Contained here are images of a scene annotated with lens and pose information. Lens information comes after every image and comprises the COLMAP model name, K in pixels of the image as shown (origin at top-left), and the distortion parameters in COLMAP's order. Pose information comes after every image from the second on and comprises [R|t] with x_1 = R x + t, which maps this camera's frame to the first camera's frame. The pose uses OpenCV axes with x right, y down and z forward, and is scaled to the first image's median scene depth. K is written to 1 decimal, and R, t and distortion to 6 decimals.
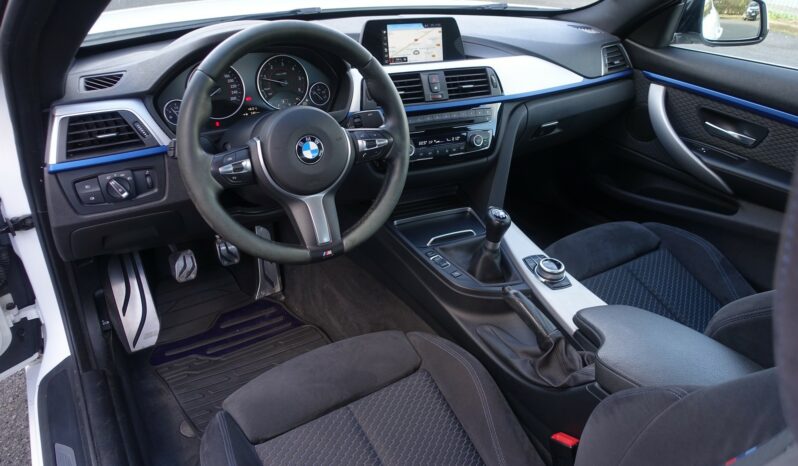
lens RADIAL K [[543.9, 0, 399.0], [0, 543.9, 233.0], [0, 0, 1]] dist [-0.002209, 0.000529]
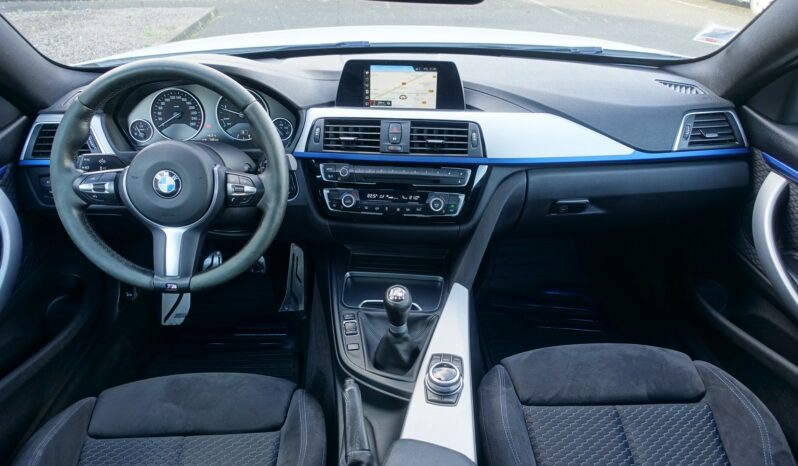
lens RADIAL K [[543.9, 0, 399.0], [0, 543.9, 233.0], [0, 0, 1]] dist [-0.002209, 0.000529]
pose [[0.860076, 0.214139, -0.463048, 0.495072], [-0.229062, 0.973102, 0.024550, -0.132243], [0.455850, 0.084952, 0.885993, 0.212381]]
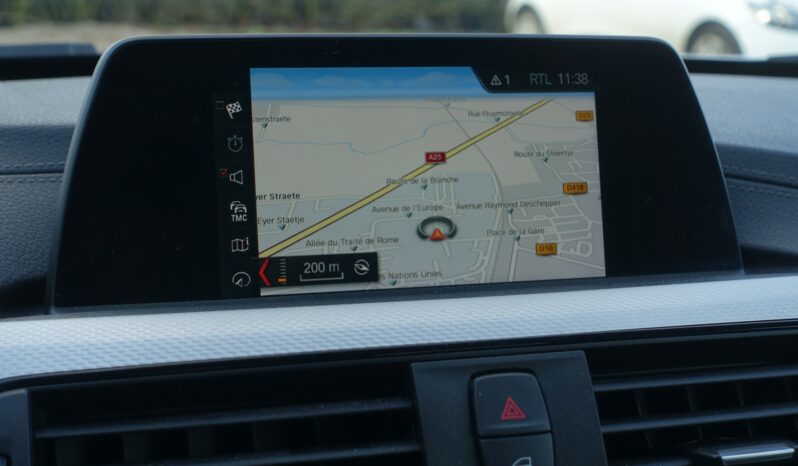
lens RADIAL K [[1312.9, 0, 399.0], [0, 1312.9, 233.0], [0, 0, 1]] dist [-0.029794, 0.001973]
pose [[0.986258, 0.013962, -0.164622, 0.086881], [-0.065398, 0.948026, -0.311400, -0.204782], [0.151718, 0.317887, 0.935911, 0.622227]]
